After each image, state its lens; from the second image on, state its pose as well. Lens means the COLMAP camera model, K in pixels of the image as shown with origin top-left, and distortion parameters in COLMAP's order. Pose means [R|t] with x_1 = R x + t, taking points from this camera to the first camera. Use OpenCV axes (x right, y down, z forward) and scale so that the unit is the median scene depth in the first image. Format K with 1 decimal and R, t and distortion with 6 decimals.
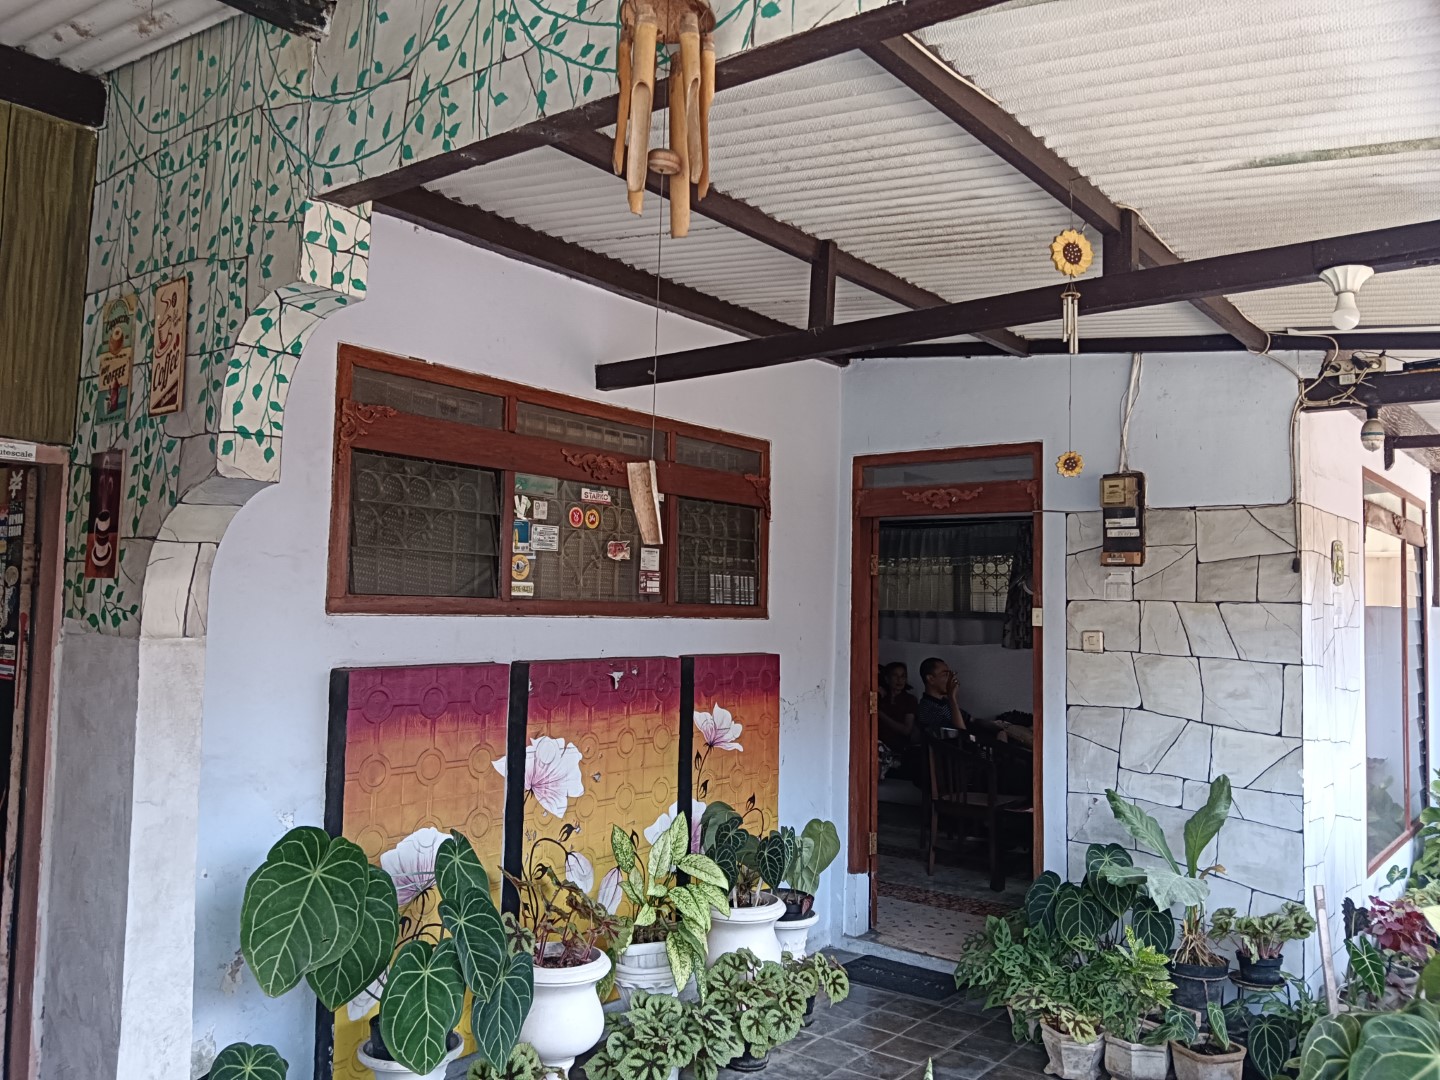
lens RADIAL K [[1130.1, 0, 709.9], [0, 1130.1, 538.3], [0, 0, 1]] dist [0.076066, -0.123718]
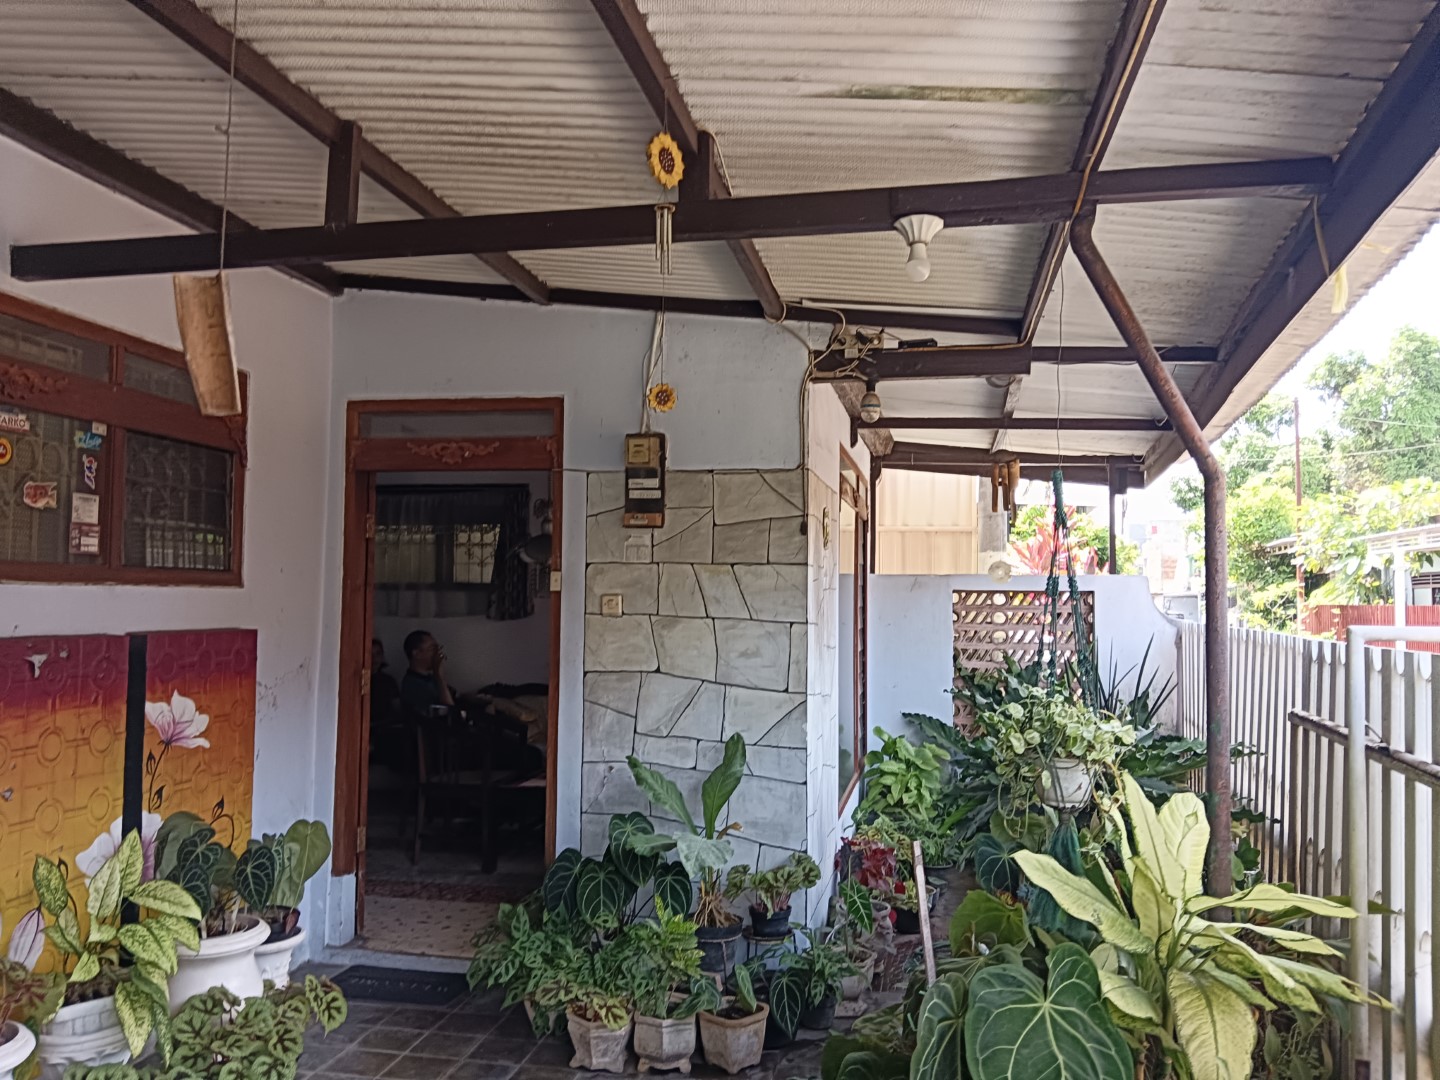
lens RADIAL K [[1130.1, 0, 709.9], [0, 1130.1, 538.3], [0, 0, 1]] dist [0.076066, -0.123718]
pose [[0.889189, 0.014212, 0.457318, -0.033976], [-0.023175, 0.999633, 0.013995, 0.019691], [-0.456952, -0.023042, 0.889193, 0.118944]]
